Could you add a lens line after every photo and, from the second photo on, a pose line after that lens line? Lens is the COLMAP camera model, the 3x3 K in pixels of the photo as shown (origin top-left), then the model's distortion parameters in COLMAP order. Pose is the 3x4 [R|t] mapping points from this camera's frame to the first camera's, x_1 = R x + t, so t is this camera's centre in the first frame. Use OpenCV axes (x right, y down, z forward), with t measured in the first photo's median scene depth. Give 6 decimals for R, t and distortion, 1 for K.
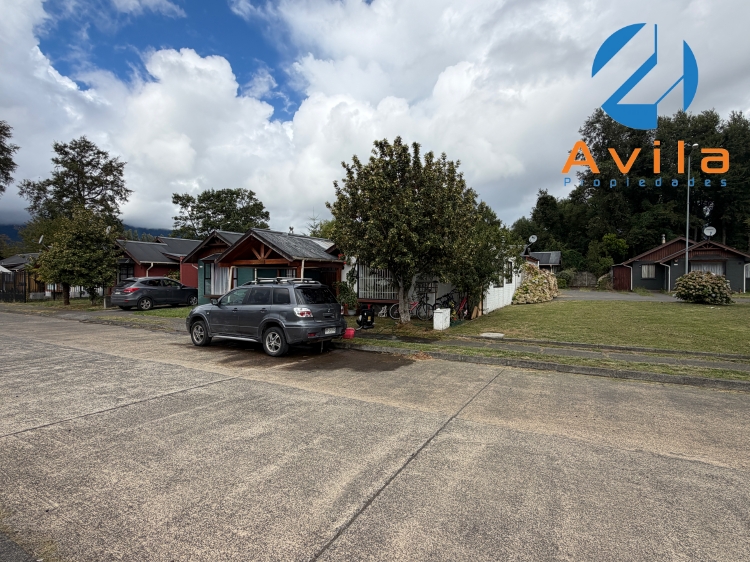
lens RADIAL K [[380.3, 0, 371.6], [0, 380.3, 293.2], [0, 0, 1]] dist [-0.000523, -0.000595]
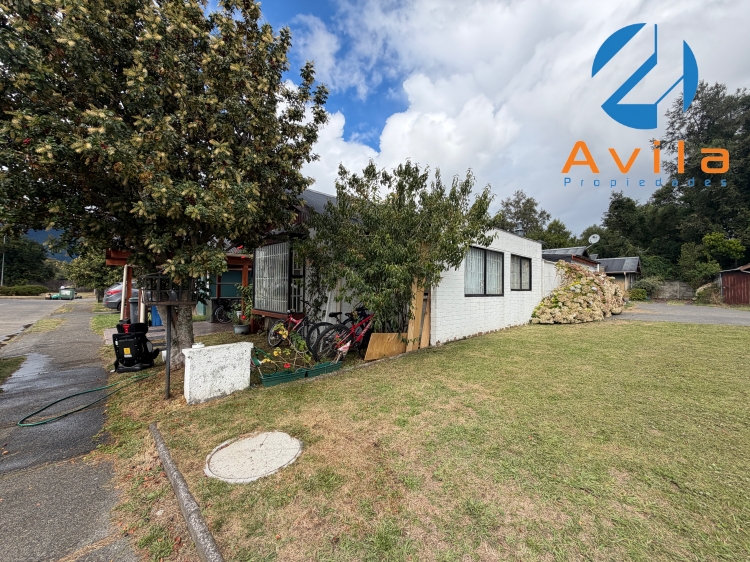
lens RADIAL K [[286.1, 0, 378.0], [0, 286.1, 291.2], [0, 0, 1]] dist [-0.001255, 0.000056]
pose [[0.956246, 0.012964, -0.292278, 0.131901], [-0.021930, 0.999383, -0.027421, -0.003312], [0.291742, 0.032631, 0.955940, 0.229775]]
